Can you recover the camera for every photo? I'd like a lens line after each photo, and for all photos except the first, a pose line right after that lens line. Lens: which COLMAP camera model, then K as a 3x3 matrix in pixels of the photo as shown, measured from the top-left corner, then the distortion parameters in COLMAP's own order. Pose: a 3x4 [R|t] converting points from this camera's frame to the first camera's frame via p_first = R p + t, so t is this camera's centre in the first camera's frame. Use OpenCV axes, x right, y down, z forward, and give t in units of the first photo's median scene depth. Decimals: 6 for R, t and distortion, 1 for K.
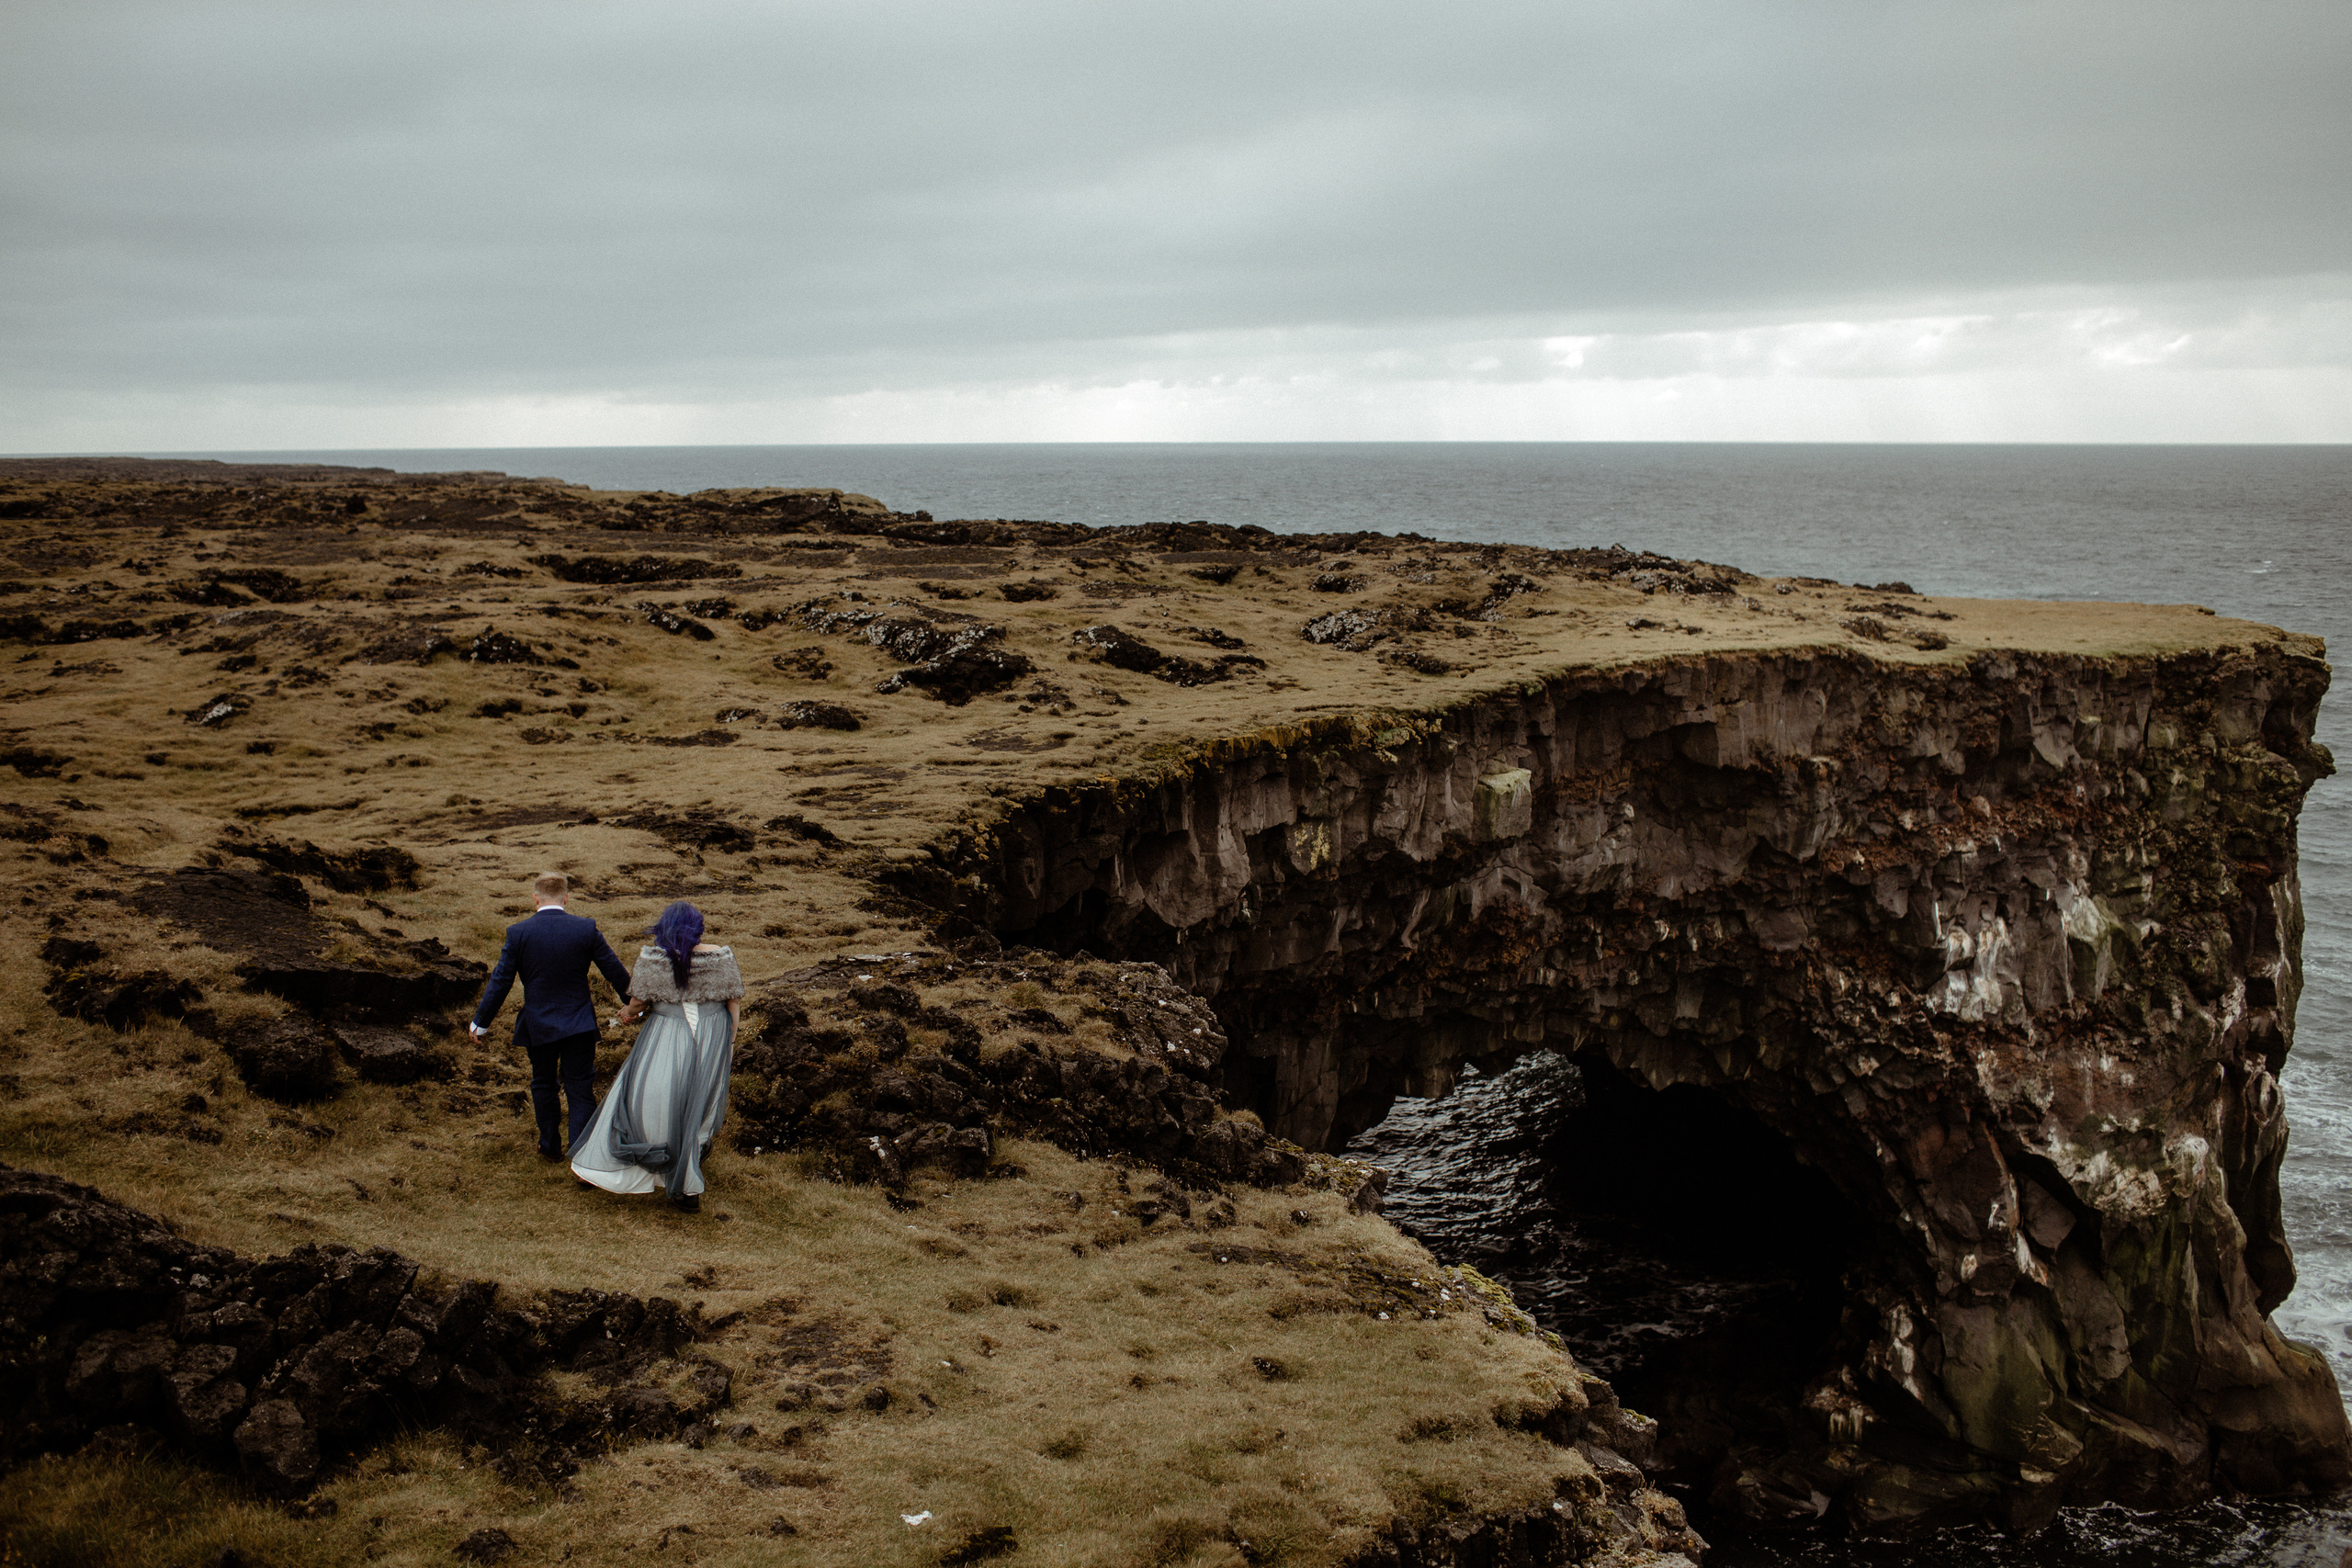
lens RADIAL K [[2275.5, 0, 1176.0], [0, 2275.5, 784.0], [0, 0, 1]] dist [-0.096410, 0.125752]
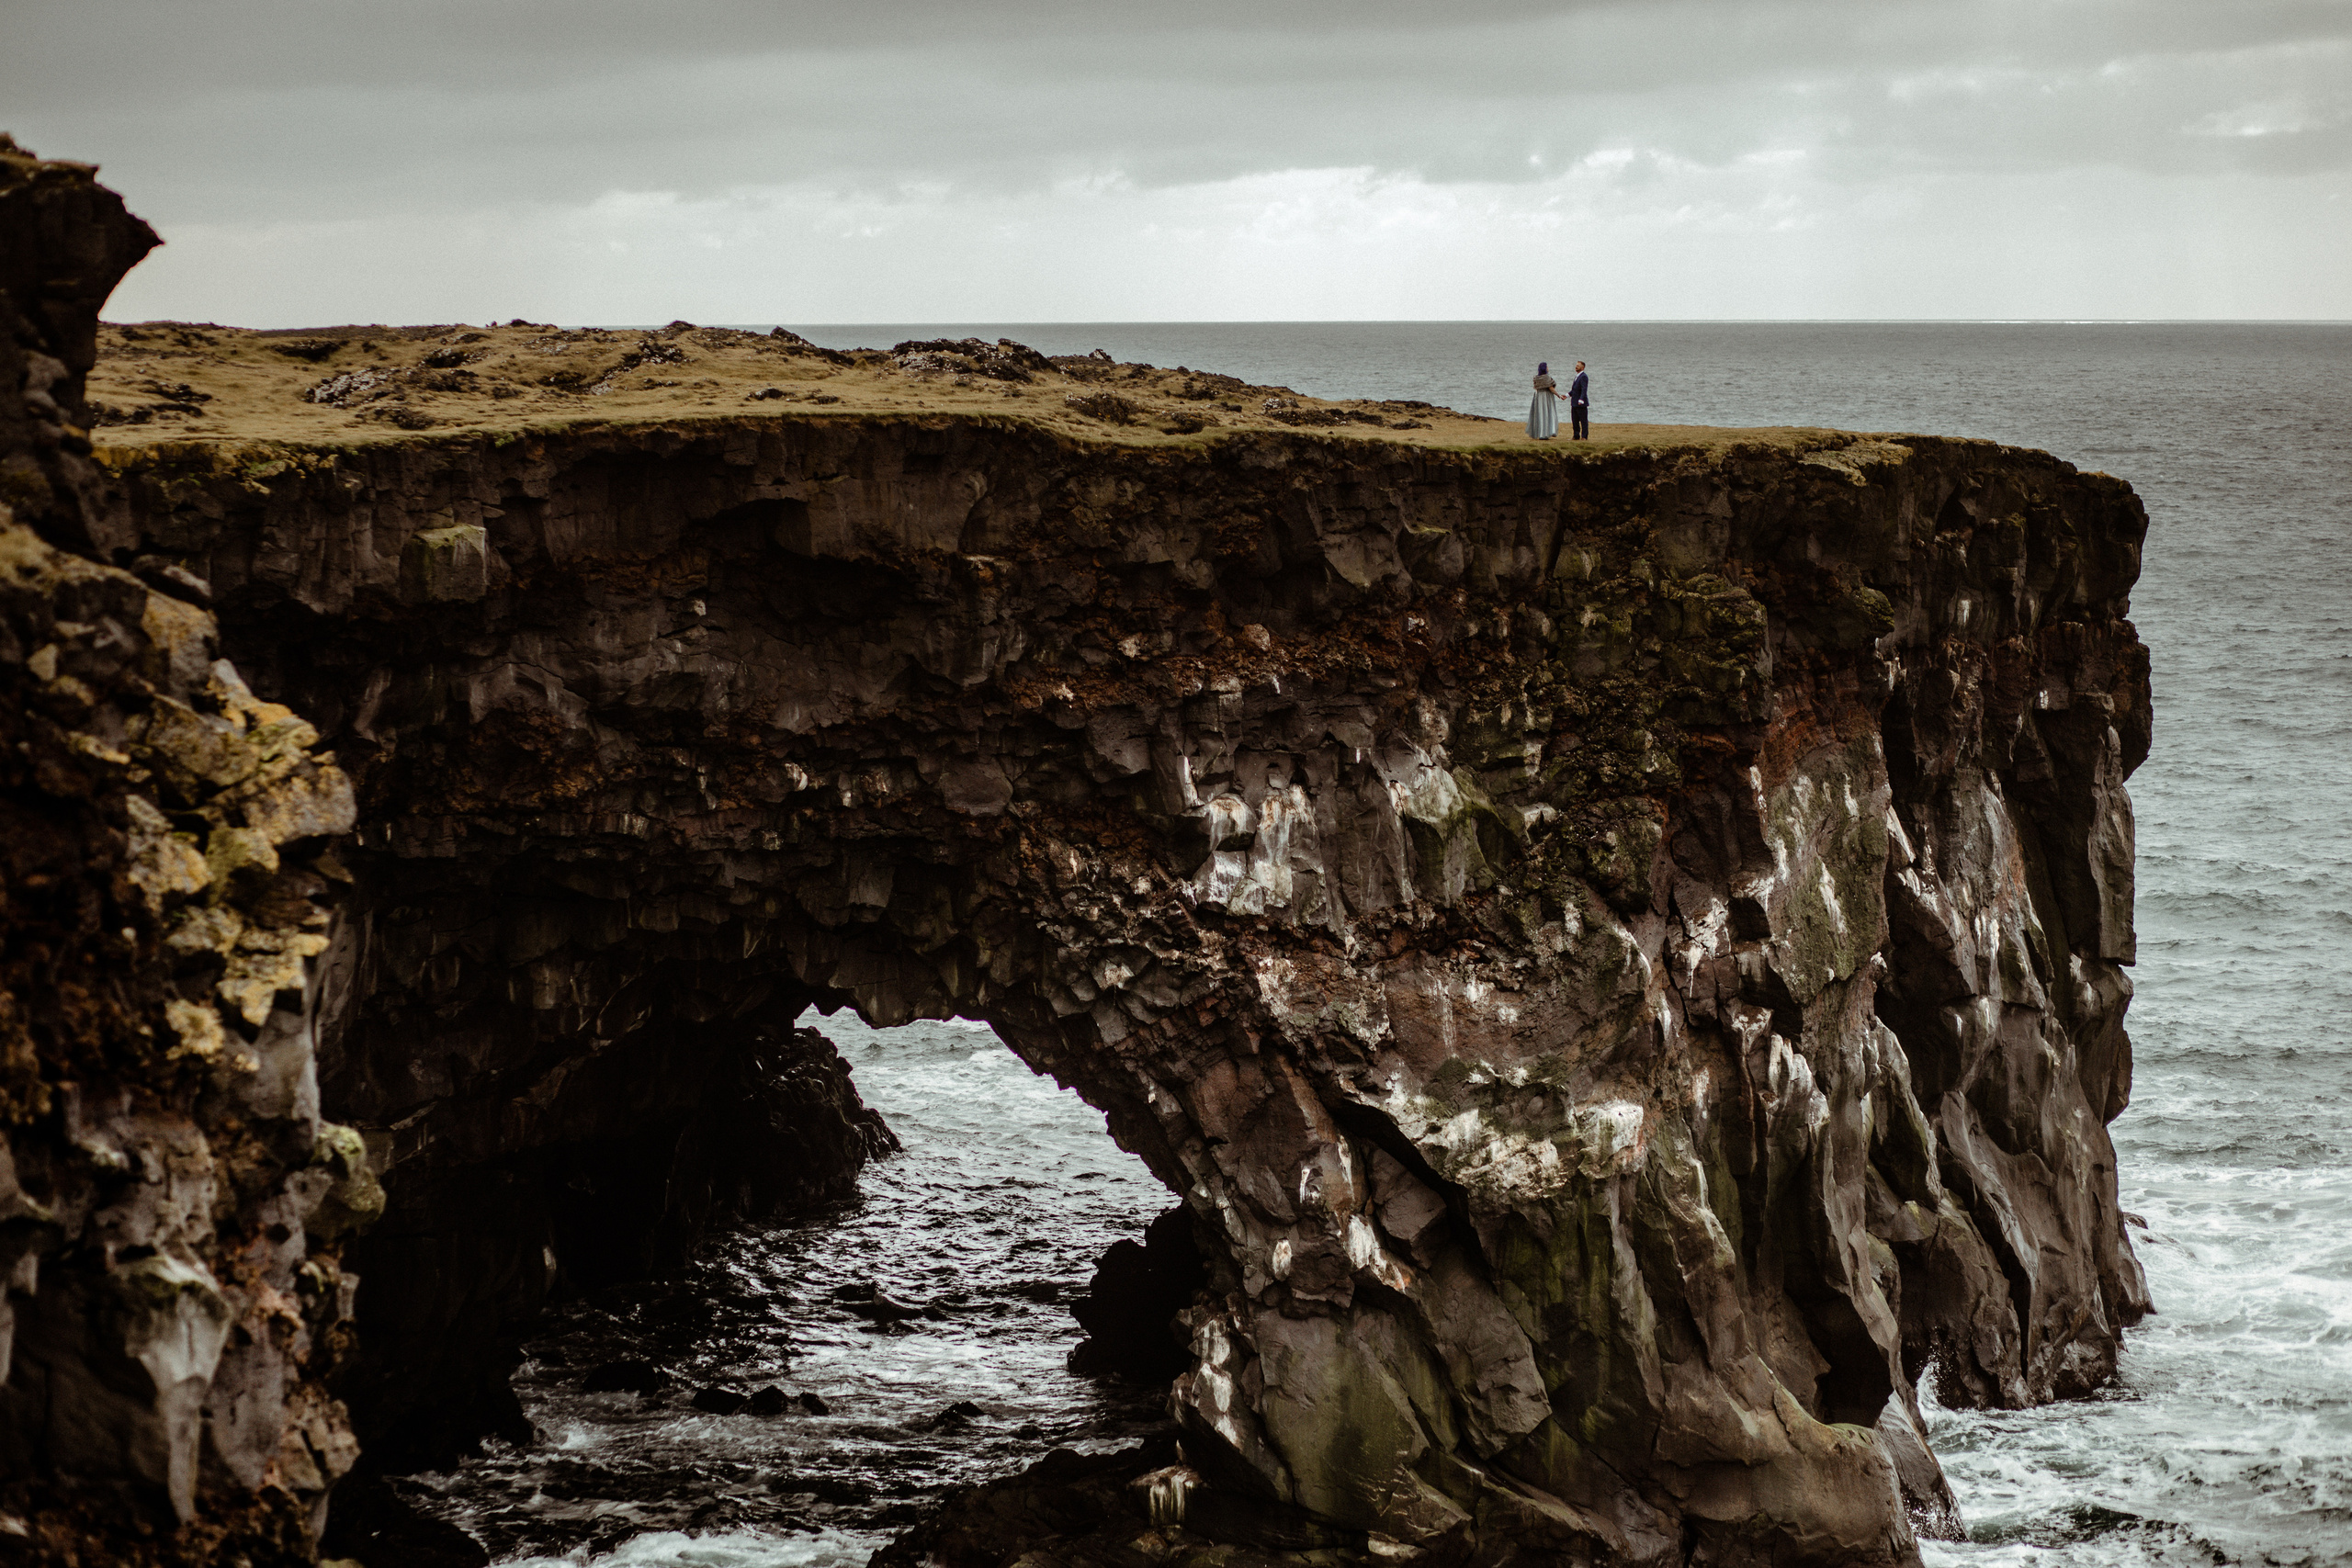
lens RADIAL K [[5529.5, 0, 1171.8], [0, 5529.5, 794.2], [0, 0, 1]] dist [-0.099887, -1.079168]
pose [[0.999142, 0.002909, -0.041316, 0.398164], [-0.005523, 0.997980, -0.063295, 0.180277], [0.041049, 0.063468, 0.997139, -0.872123]]
